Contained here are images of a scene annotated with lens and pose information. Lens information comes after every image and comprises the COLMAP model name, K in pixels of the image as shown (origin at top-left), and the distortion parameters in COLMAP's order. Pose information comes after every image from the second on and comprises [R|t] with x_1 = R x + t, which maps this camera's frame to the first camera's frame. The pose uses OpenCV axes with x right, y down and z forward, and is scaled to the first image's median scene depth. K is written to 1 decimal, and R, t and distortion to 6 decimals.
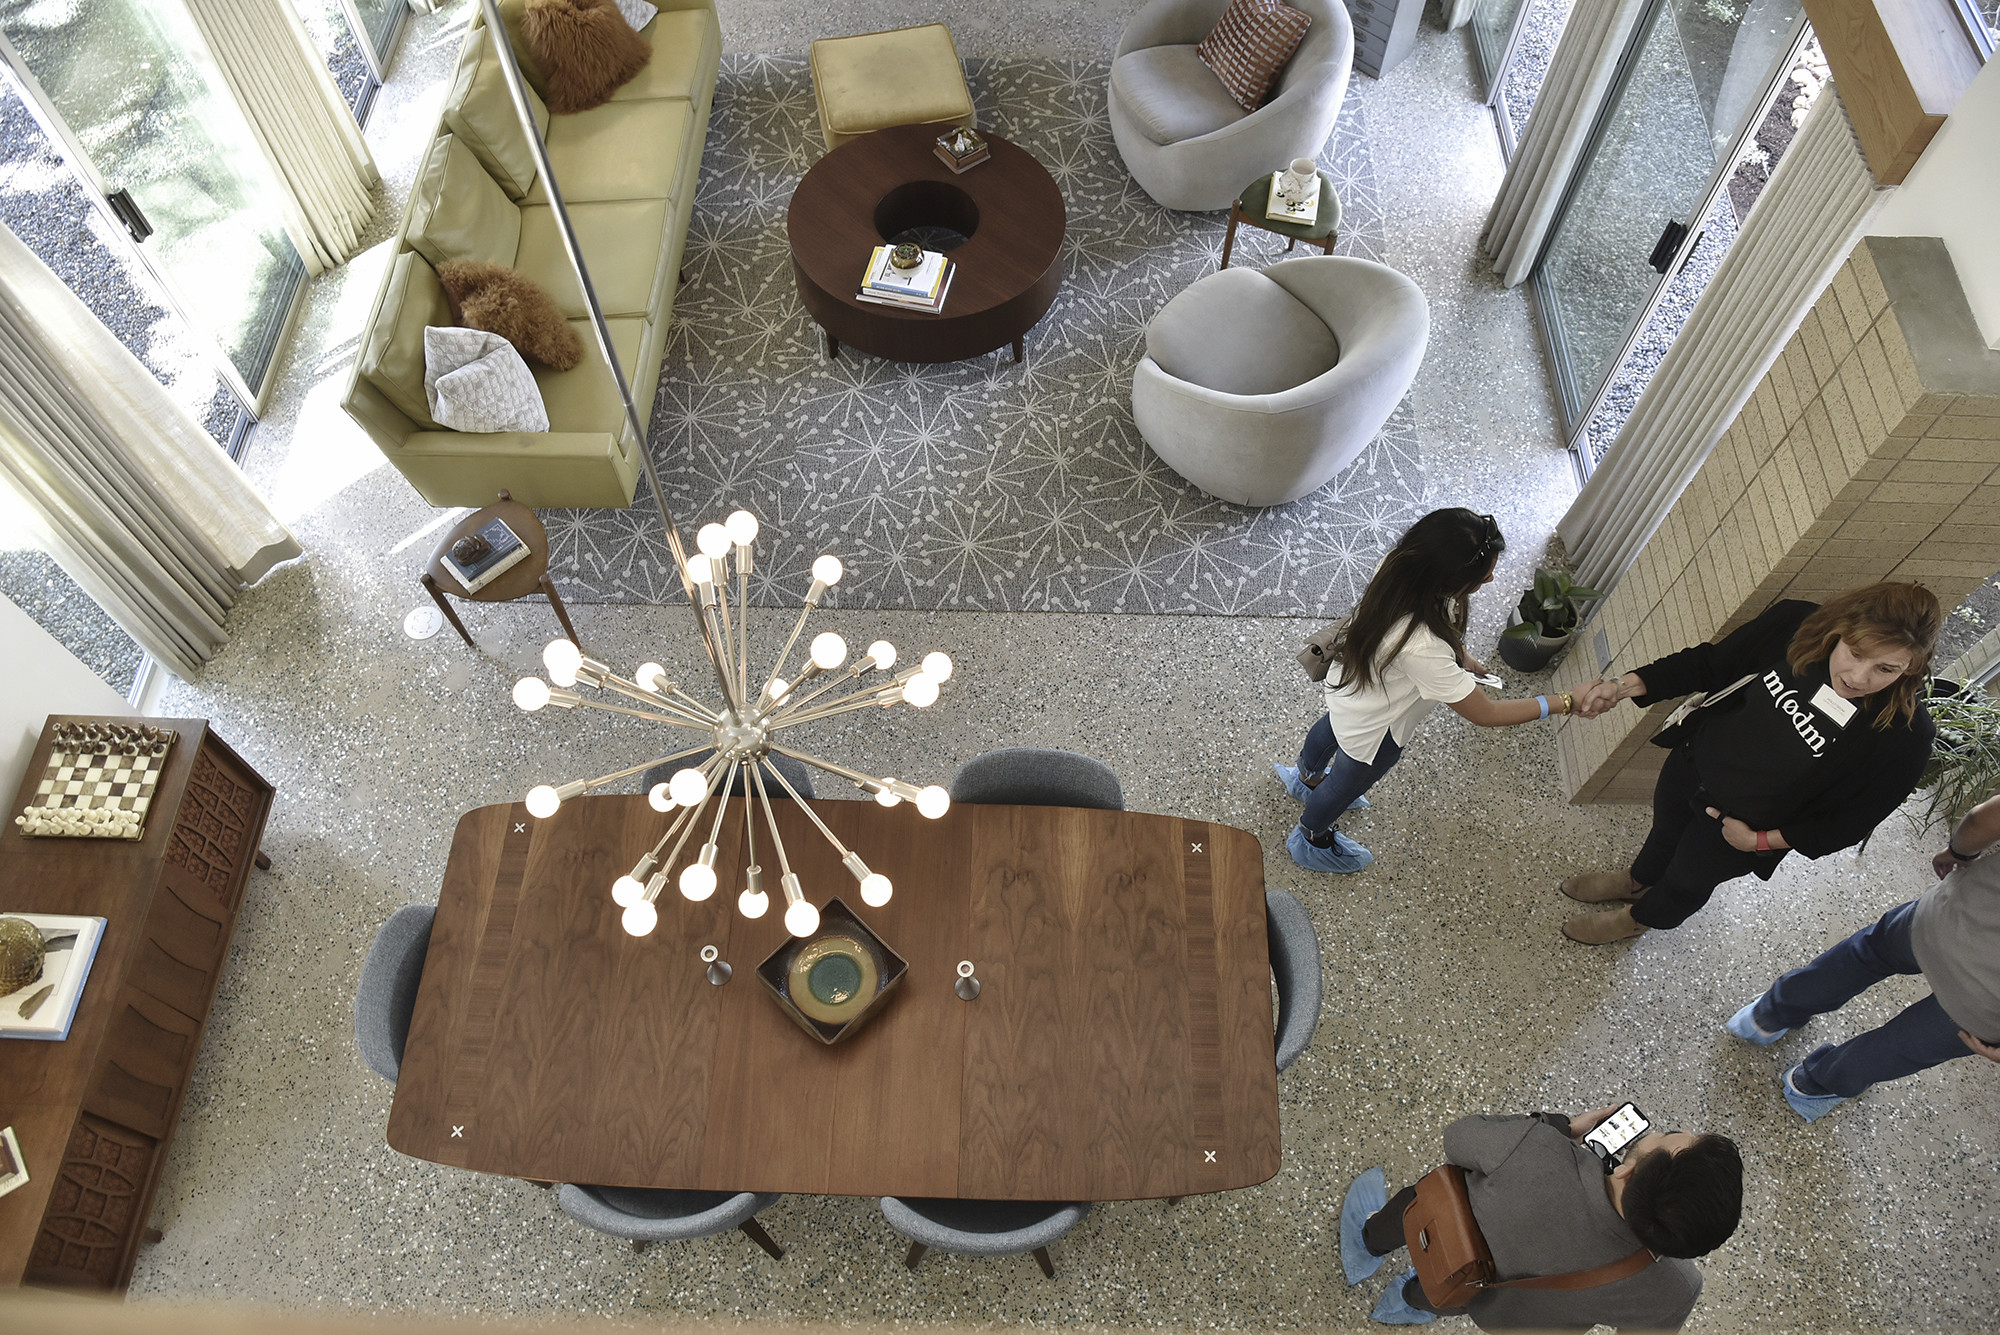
lens RADIAL K [[1473.9, 0, 1003.6], [0, 1473.9, 664.6], [0, 0, 1]] dist [-0.035771, -0.001654]
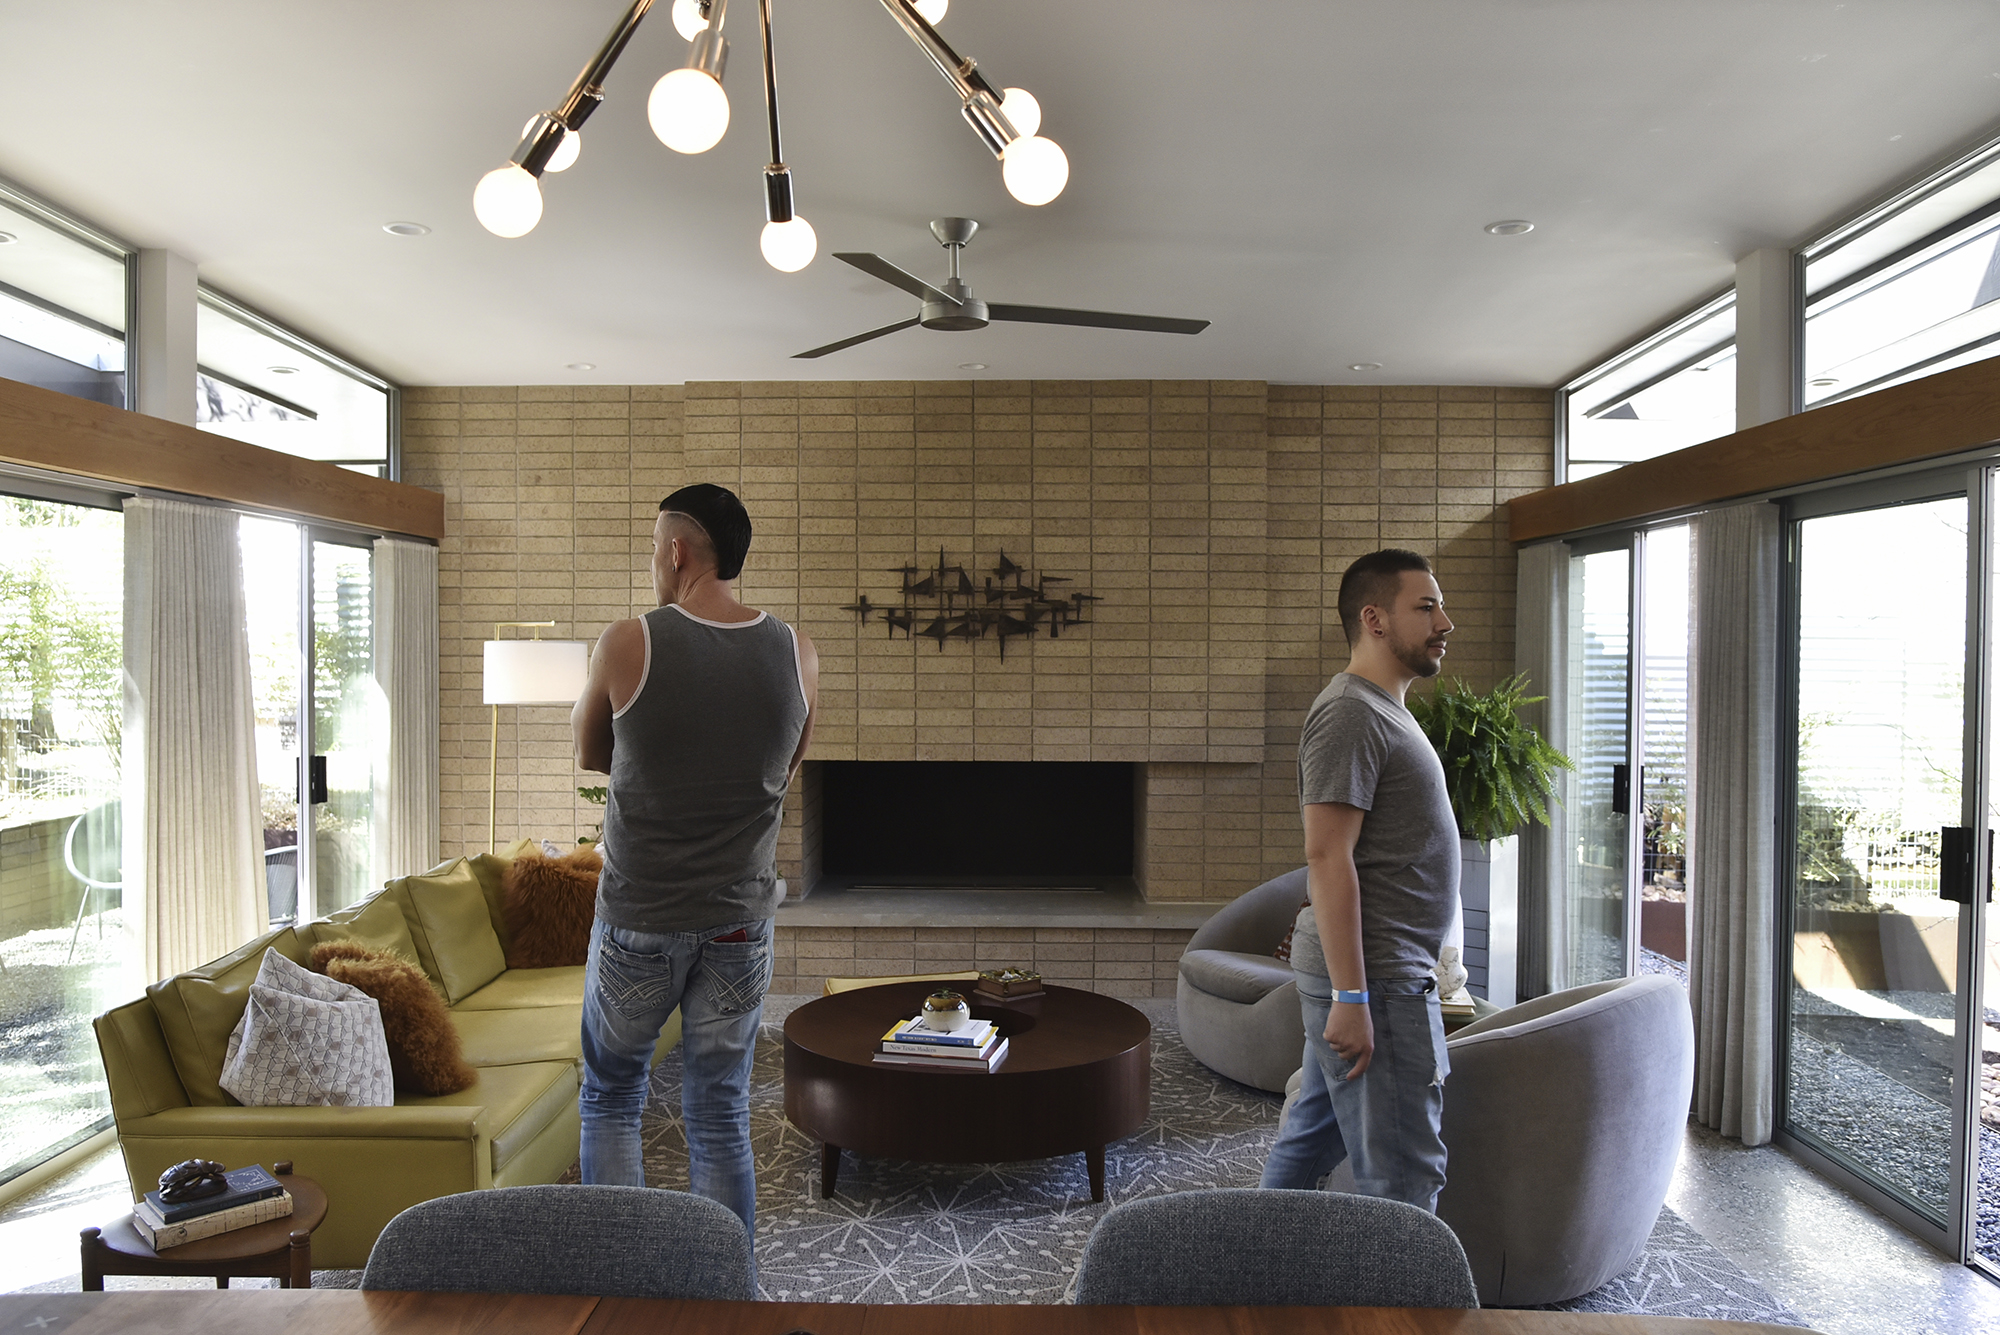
lens RADIAL K [[1473.9, 0, 992.8], [0, 1473.9, 669.8], [0, 0, 1]] dist [-0.035771, -0.001654]
pose [[0.999934, -0.000072, 0.011518, -0.047433], [0.010056, 0.493049, -0.869943, 0.268011], [-0.005617, 0.870002, 0.493017, 0.457378]]
